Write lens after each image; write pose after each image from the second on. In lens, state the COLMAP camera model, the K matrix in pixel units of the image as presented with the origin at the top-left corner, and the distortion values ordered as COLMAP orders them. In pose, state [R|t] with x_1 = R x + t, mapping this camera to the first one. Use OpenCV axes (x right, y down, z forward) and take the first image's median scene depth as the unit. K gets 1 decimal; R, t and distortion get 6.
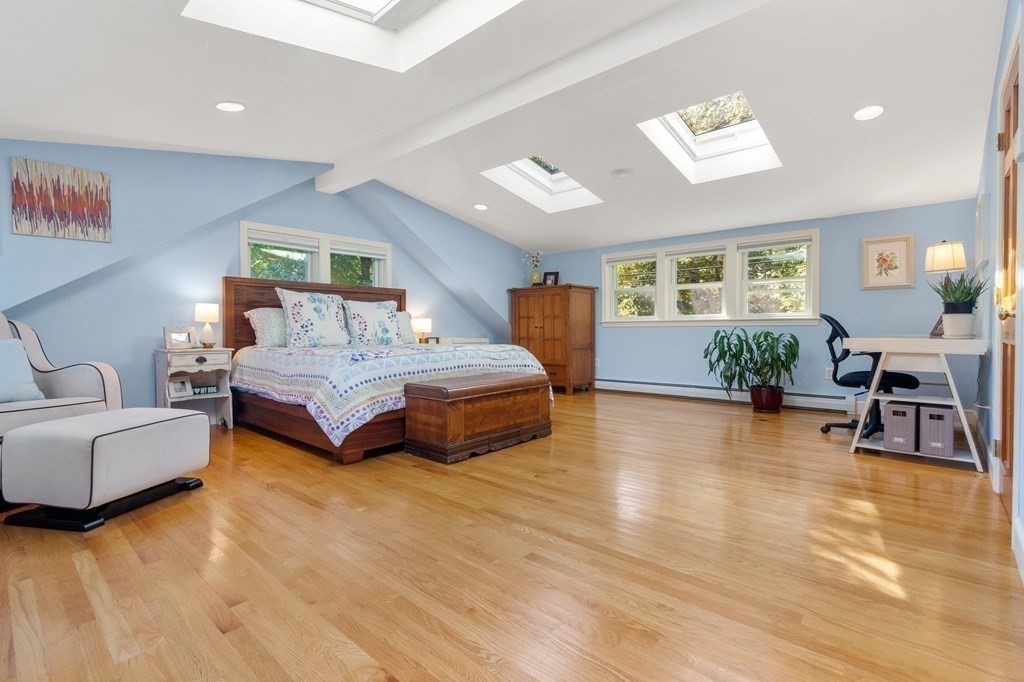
lens RADIAL K [[475.3, 0, 507.5], [0, 475.3, 339.3], [0, 0, 1]] dist [-0.000606, 0.000010]
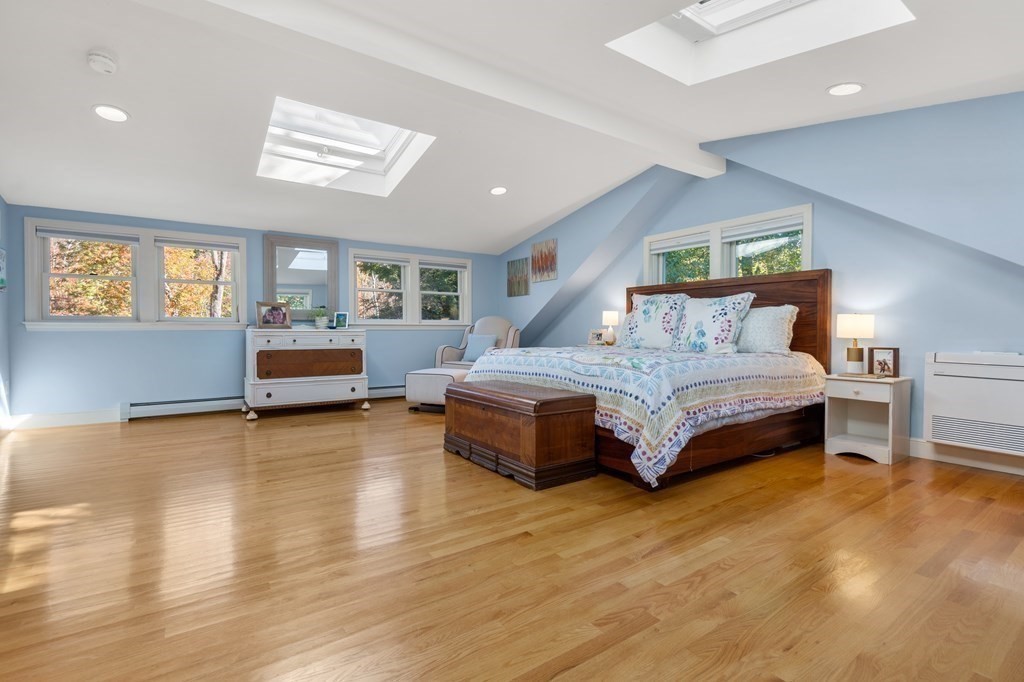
lens RADIAL K [[475.3, 0, 509.4], [0, 475.3, 335.7], [0, 0, 1]] dist [-0.000606, 0.000010]
pose [[-0.250715, 0.015076, -0.967943, 0.657838], [-0.021003, 0.999559, 0.021009, -0.027379], [0.967833, 0.025597, -0.250288, 0.994280]]
